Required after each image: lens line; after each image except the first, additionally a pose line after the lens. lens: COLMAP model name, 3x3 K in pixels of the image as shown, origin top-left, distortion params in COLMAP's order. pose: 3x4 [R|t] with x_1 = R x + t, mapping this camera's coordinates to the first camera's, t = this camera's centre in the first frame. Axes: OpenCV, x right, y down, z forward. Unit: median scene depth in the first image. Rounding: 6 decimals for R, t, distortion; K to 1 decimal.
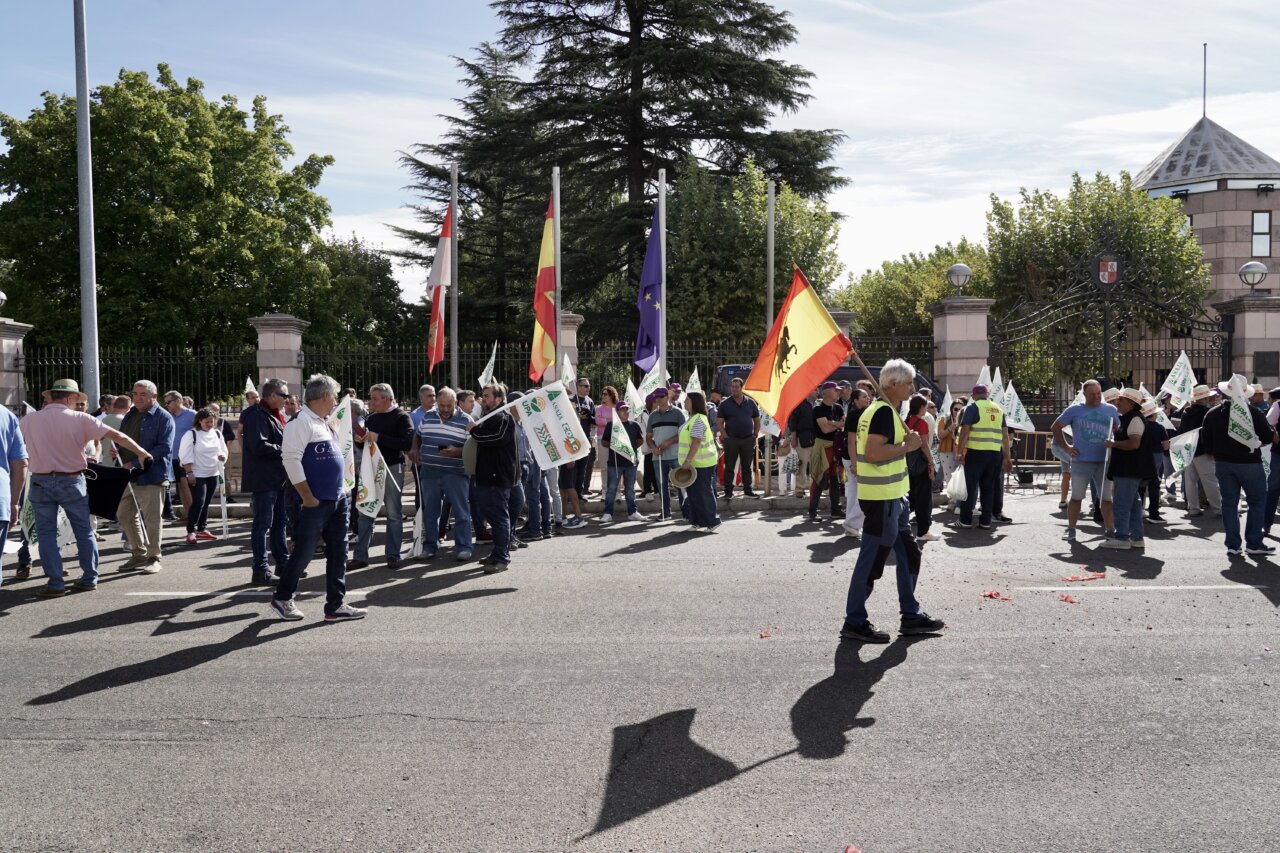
lens RADIAL K [[941.9, 0, 636.1], [0, 941.9, 434.8], [0, 0, 1]] dist [-0.008335, -0.002148]
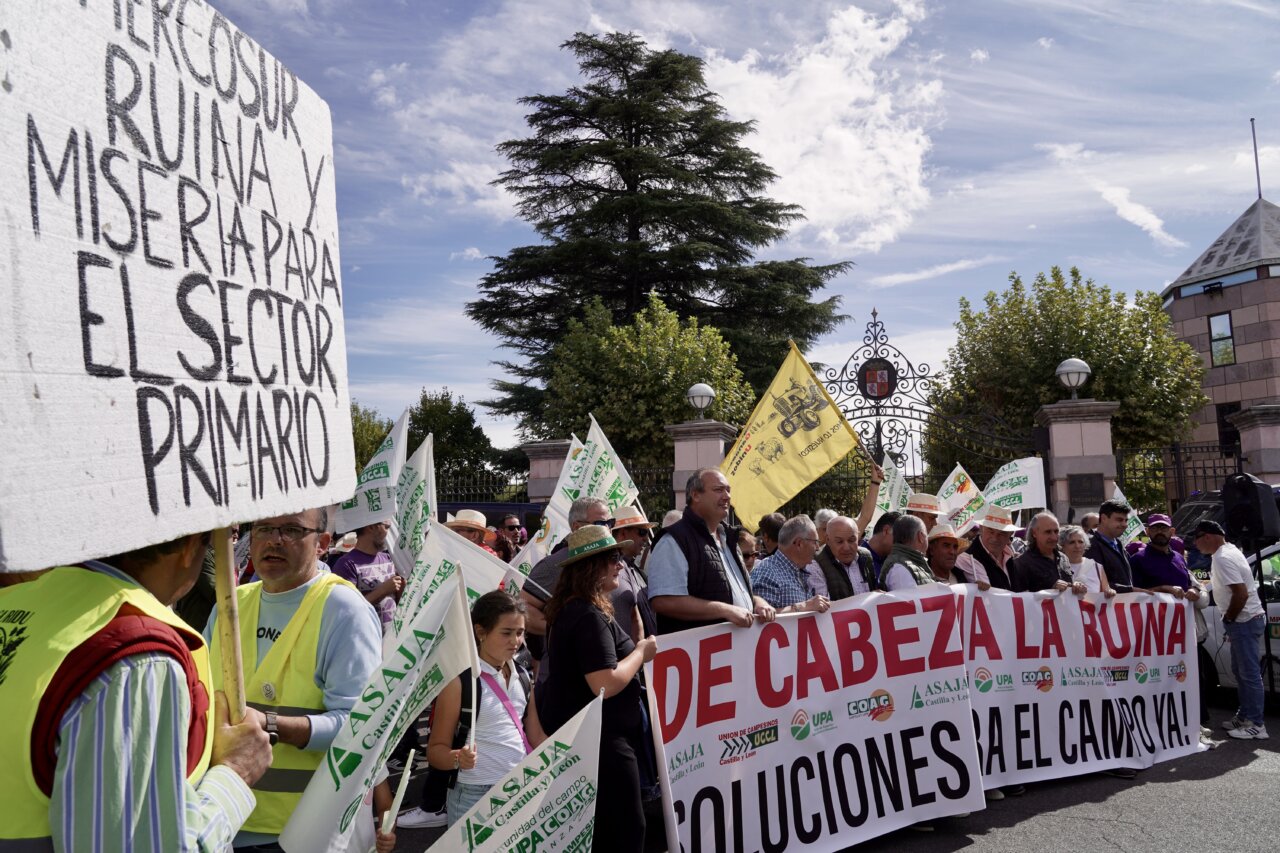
lens RADIAL K [[863.7, 0, 648.5], [0, 863.7, 431.7], [0, 0, 1]] dist [-0.029332, 0.004924]
pose [[0.946007, -0.039481, -0.321732, 0.335565], [-0.010744, 0.988190, -0.152857, -0.007360], [0.323967, 0.148060, 0.934411, 0.139021]]
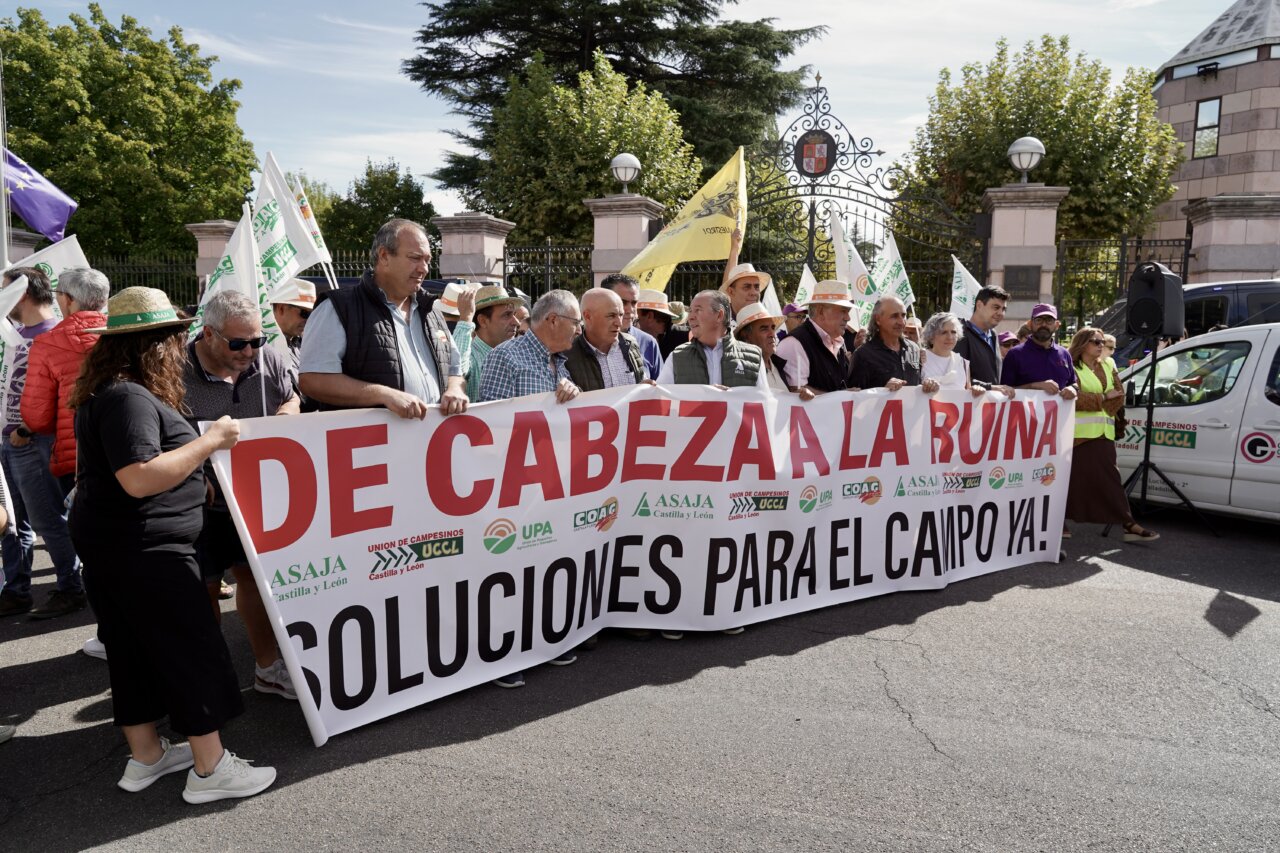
lens RADIAL K [[863.7, 0, 648.5], [0, 863.7, 431.7], [0, 0, 1]] dist [-0.029332, 0.004924]
pose [[0.953173, 0.061341, -0.296140, 0.359177], [-0.035725, 0.995196, 0.091152, -0.007221], [0.300309, -0.076304, 0.950785, 0.170981]]
